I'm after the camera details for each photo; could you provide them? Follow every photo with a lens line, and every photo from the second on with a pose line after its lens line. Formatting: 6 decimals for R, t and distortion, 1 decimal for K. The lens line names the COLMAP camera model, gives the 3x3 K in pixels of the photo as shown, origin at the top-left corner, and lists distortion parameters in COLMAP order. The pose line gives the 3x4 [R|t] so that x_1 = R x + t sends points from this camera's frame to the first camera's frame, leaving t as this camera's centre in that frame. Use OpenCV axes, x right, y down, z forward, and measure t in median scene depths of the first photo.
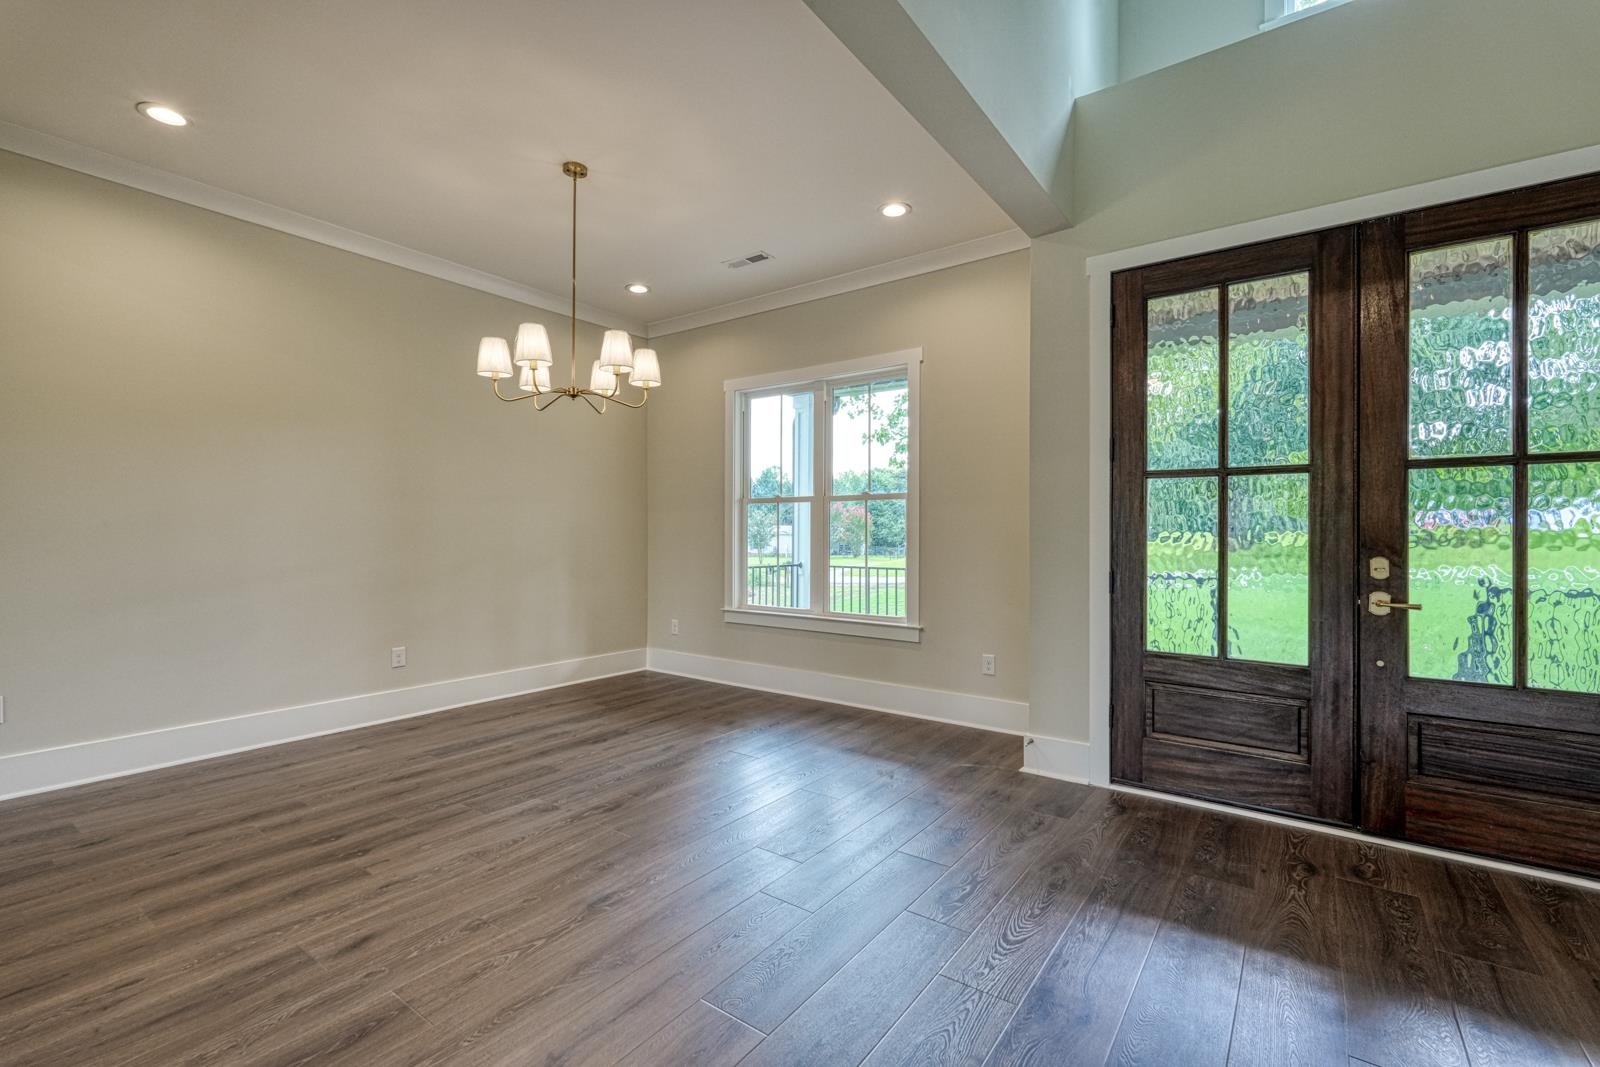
lens RADIAL K [[698.7, 0, 795.1], [0, 698.7, 534.4], [0, 0, 1]] dist [0.009232, 0.000157]
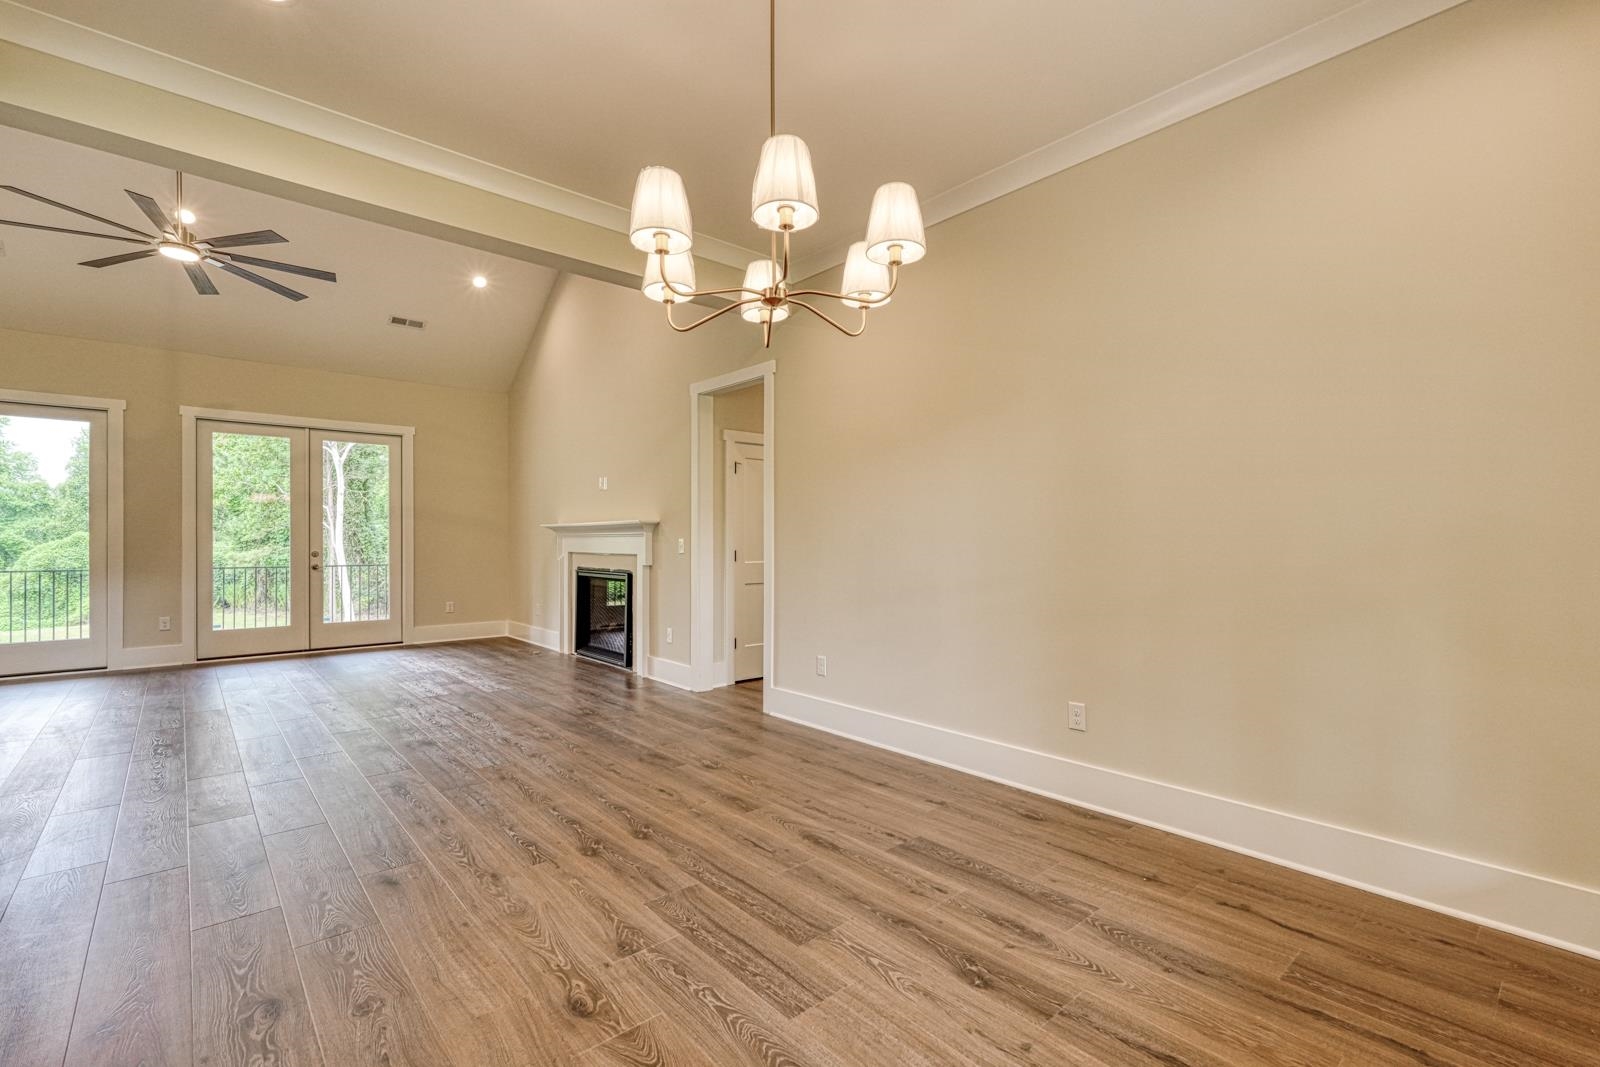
lens RADIAL K [[698.7, 0, 793.8], [0, 698.7, 533.5], [0, 0, 1]] dist [0.009232, 0.000157]
pose [[-0.213280, -0.011690, -0.976921, 0.267063], [0.005404, 0.999899, -0.013145, -0.003126], [0.976976, -0.008083, -0.213195, 1.210482]]
